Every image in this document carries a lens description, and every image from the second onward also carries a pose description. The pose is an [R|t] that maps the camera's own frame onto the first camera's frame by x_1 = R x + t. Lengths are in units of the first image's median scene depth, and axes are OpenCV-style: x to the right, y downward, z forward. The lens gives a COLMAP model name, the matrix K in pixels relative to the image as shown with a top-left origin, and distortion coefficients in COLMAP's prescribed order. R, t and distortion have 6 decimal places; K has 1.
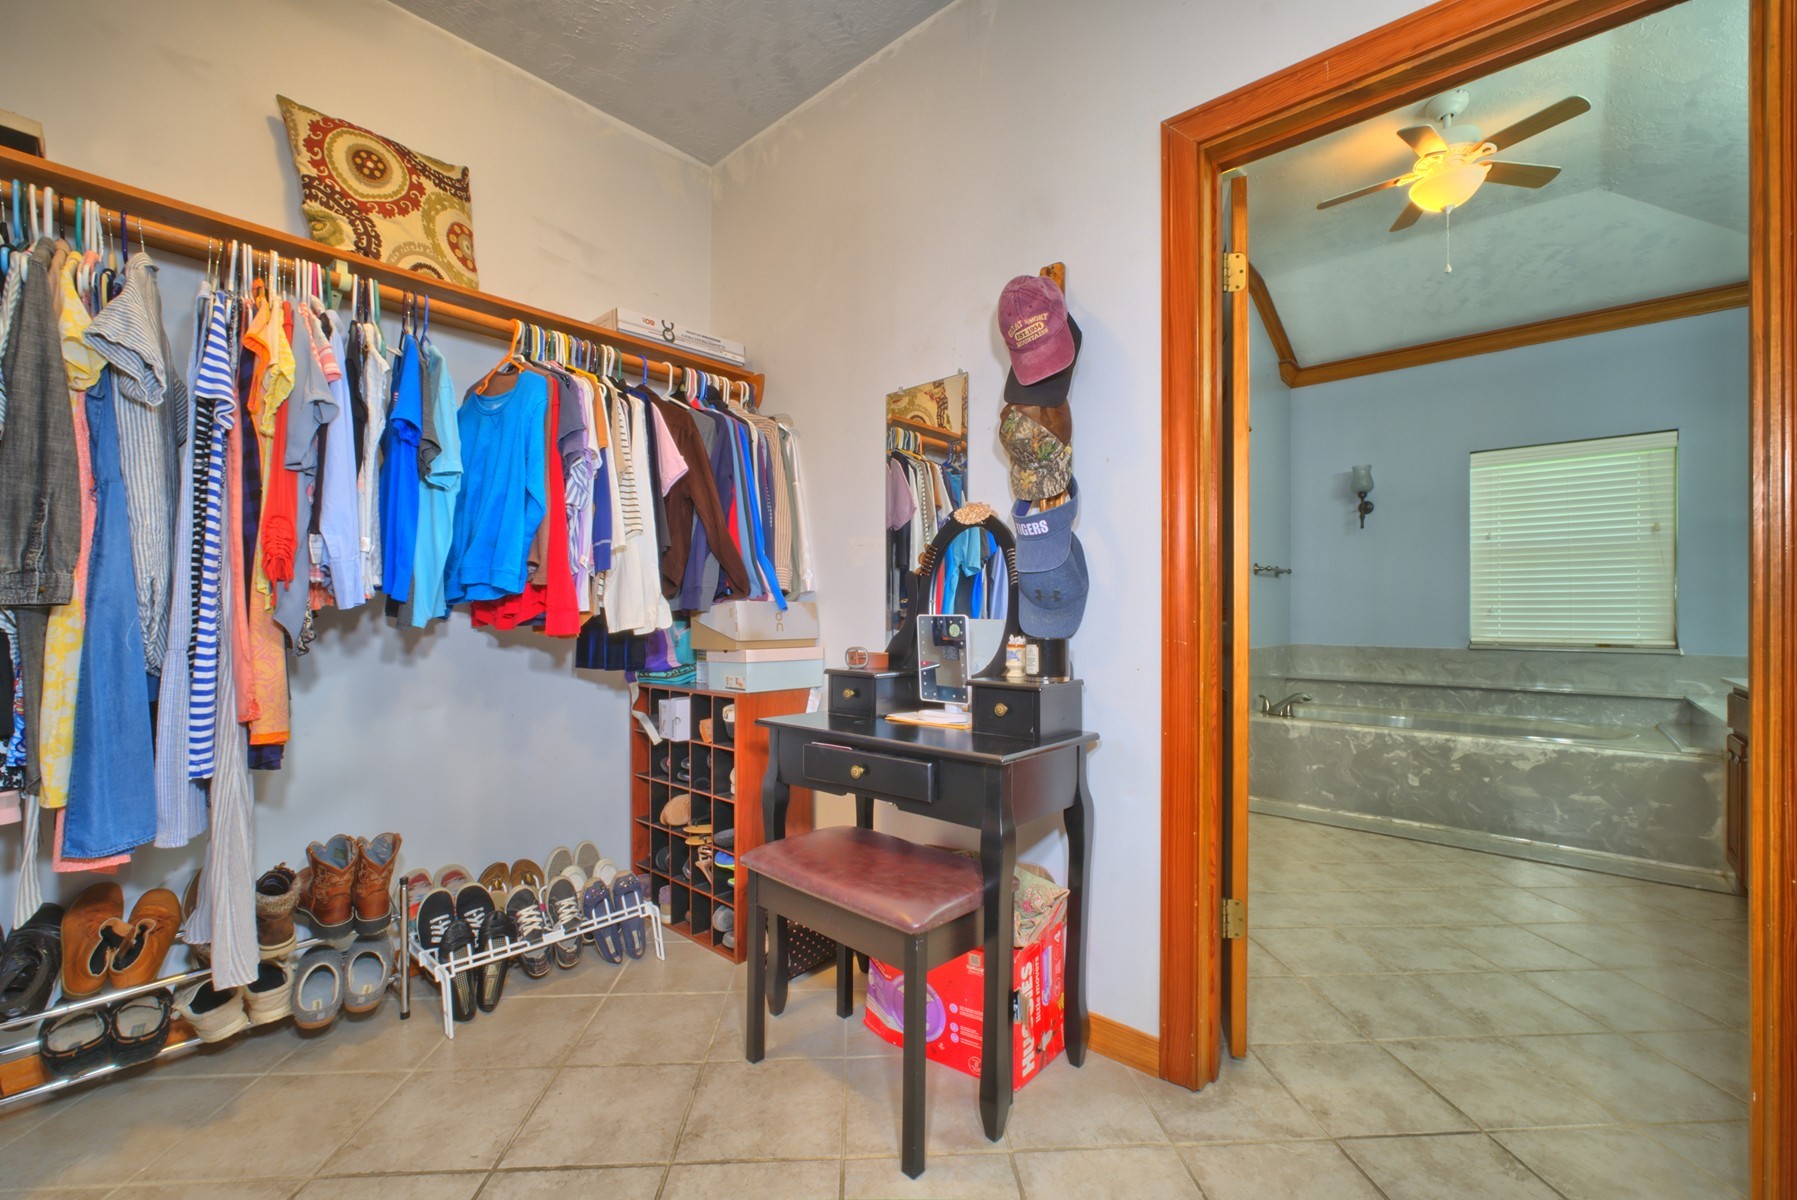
lens RADIAL K [[751.3, 0, 901.9], [0, 751.3, 613.2], [0, 0, 1]] dist [-0.021272, 0.008296]
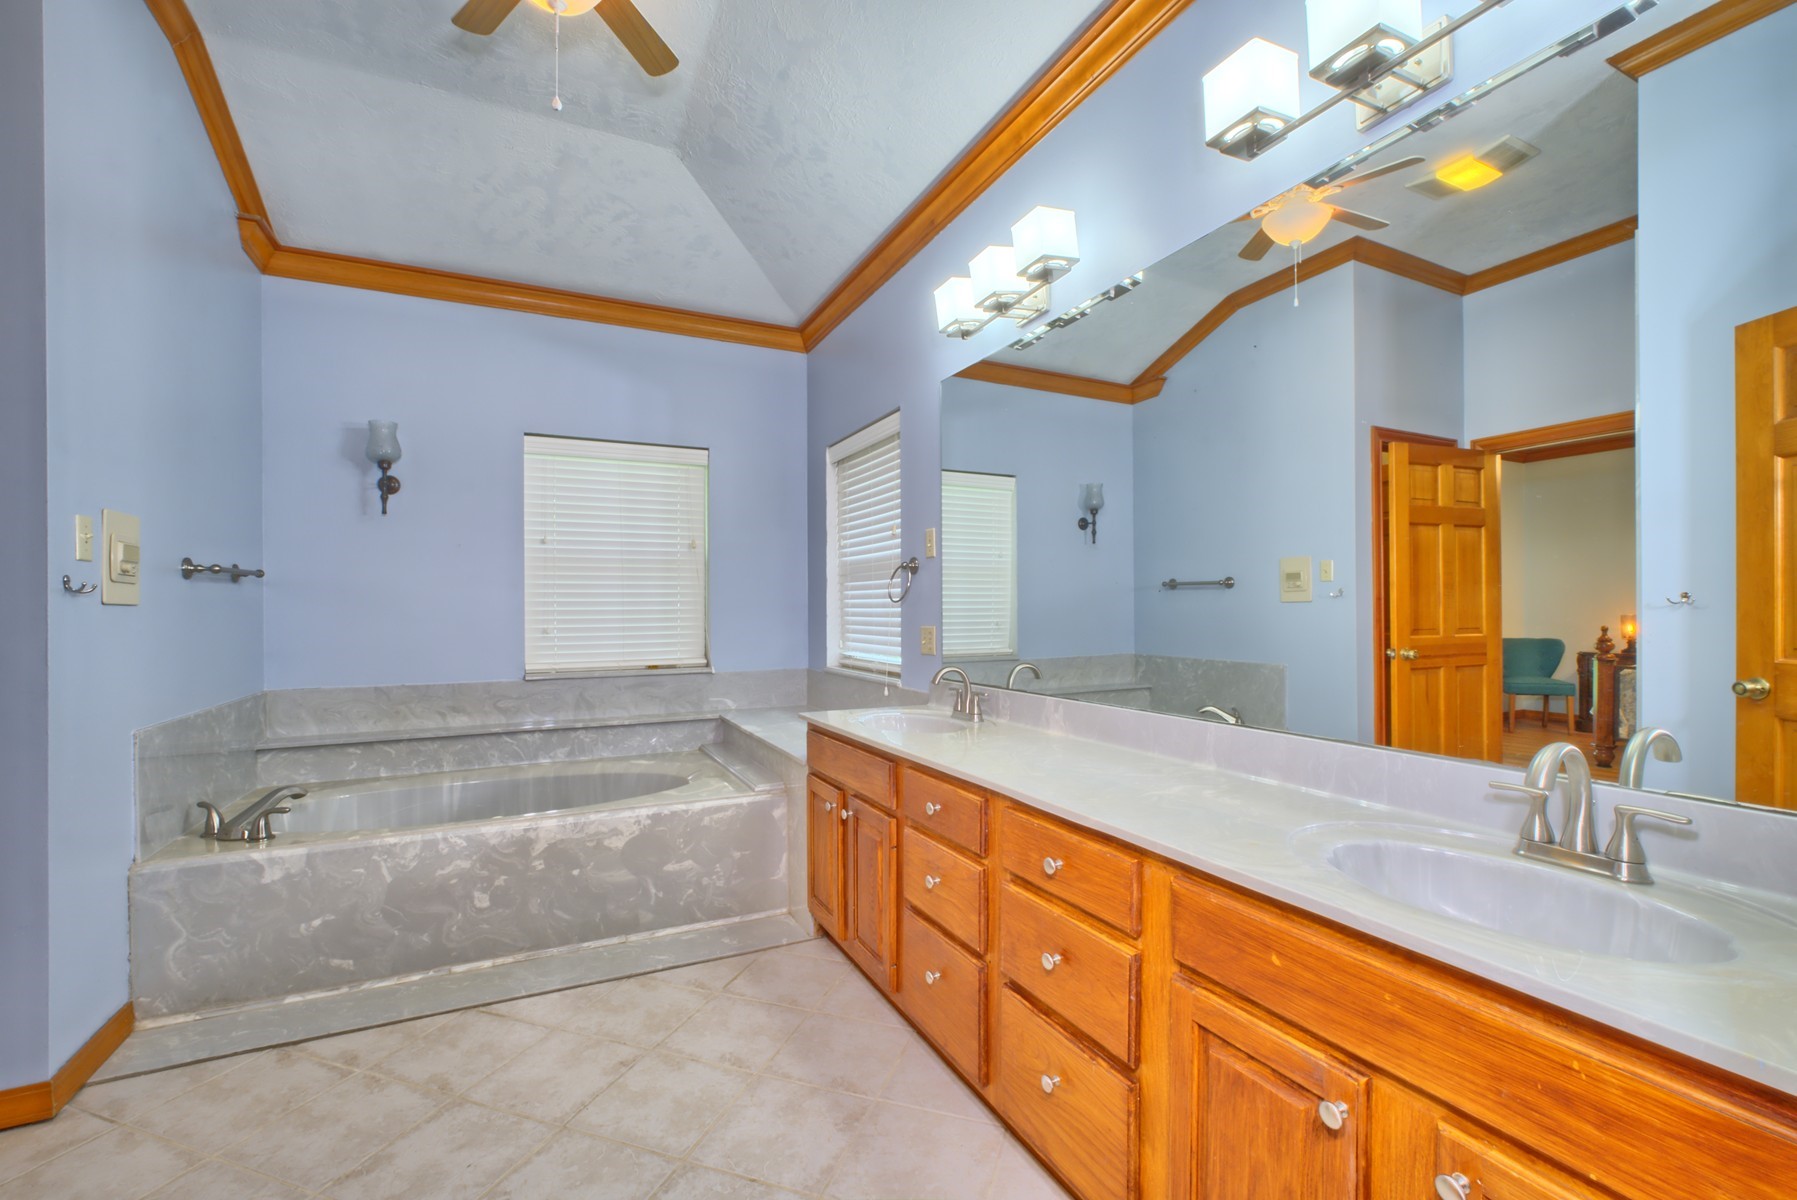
lens RADIAL K [[751.3, 0, 901.9], [0, 751.3, 613.2], [0, 0, 1]] dist [-0.021272, 0.008296]
pose [[0.373966, -0.012152, 0.927363, 0.195976], [0.004367, 0.999926, 0.011342, -0.035050], [-0.927432, -0.000192, 0.373991, 0.370899]]
